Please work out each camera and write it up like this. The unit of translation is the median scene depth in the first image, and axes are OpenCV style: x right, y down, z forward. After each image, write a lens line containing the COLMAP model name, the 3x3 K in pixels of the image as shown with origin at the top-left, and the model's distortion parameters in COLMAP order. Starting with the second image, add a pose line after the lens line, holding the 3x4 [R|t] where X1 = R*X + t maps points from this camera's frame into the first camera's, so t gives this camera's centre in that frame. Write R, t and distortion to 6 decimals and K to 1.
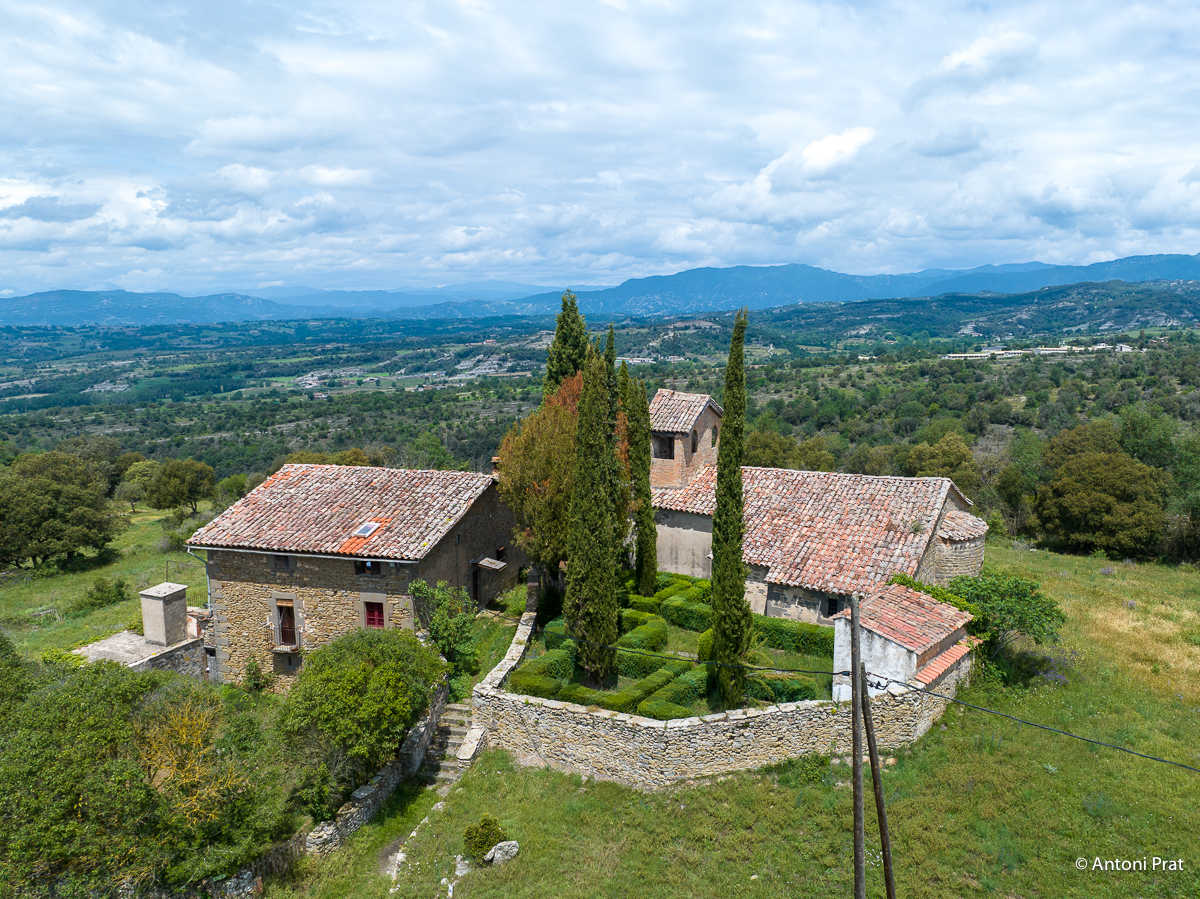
lens RADIAL K [[924.6, 0, 650.1], [0, 924.6, 466.2], [0, 0, 1]] dist [-0.051783, -0.001487]
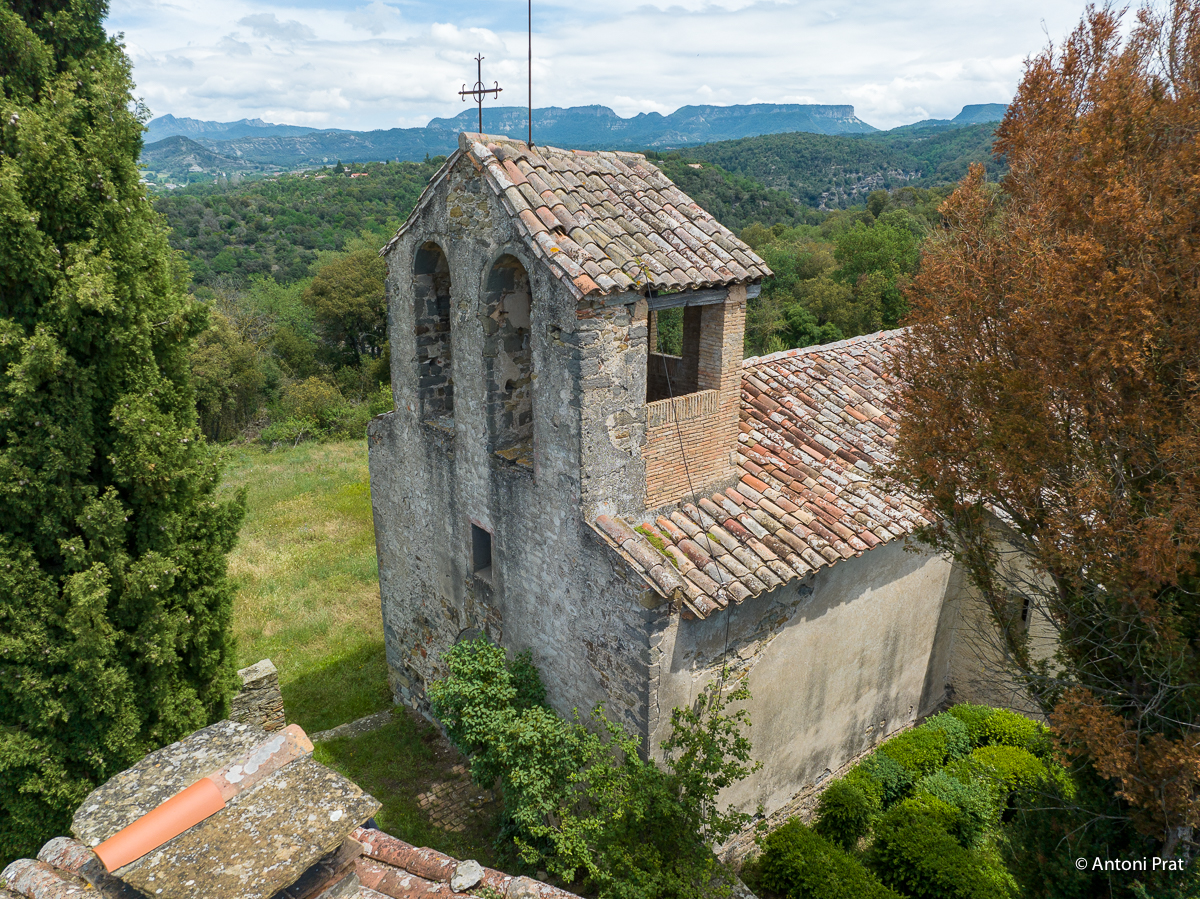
lens RADIAL K [[838.0, 0, 600.0], [0, 838.0, 449.5], [0, 0, 1]] dist [-0.039297, 0.005413]
pose [[0.344852, -0.280172, 0.895869, -0.242069], [0.149583, 0.958622, 0.242217, -0.062695], [-0.926662, 0.050478, 0.372492, 1.079906]]
